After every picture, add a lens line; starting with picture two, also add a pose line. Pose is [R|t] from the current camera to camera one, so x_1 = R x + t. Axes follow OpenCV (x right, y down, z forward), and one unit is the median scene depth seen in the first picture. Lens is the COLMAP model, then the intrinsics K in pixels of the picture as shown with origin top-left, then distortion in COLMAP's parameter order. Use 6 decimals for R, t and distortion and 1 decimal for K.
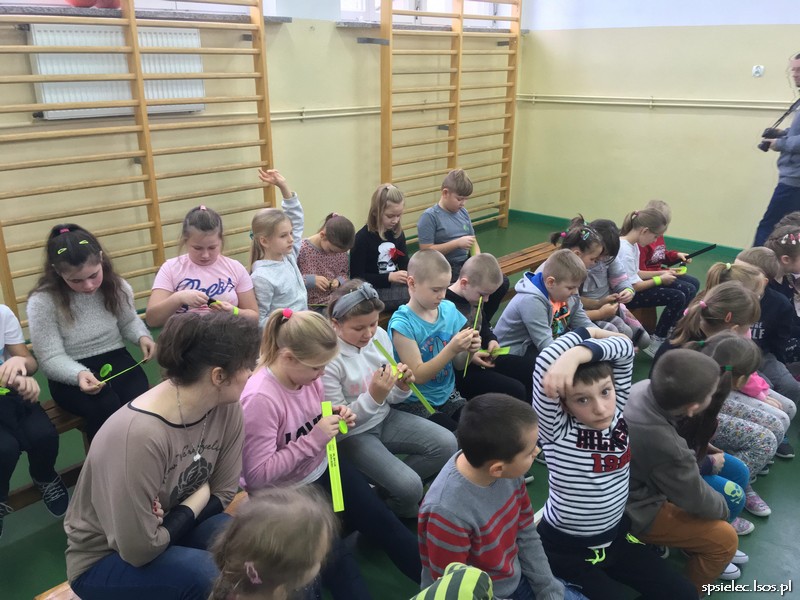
lens RADIAL K [[680.1, 0, 400.0], [0, 680.1, 300.0], [0, 0, 1]] dist [0.128771, -0.180181]
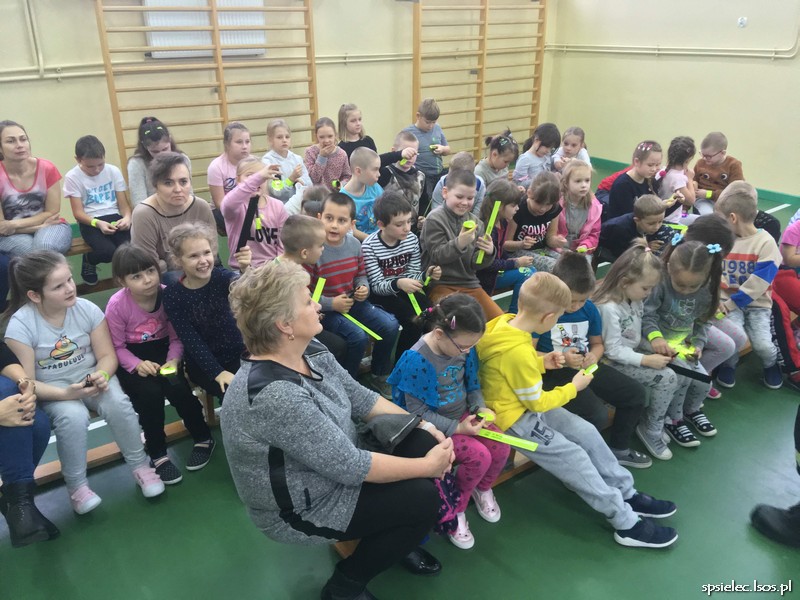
lens RADIAL K [[696.9, 0, 418.7], [0, 696.9, 302.8], [0, 0, 1]] dist [0.146035, -0.176219]
pose [[0.985839, 0.059720, -0.156703, 0.211438], [-0.051135, 0.996991, 0.058261, 0.094667], [0.159710, -0.049423, 0.985926, -0.287643]]
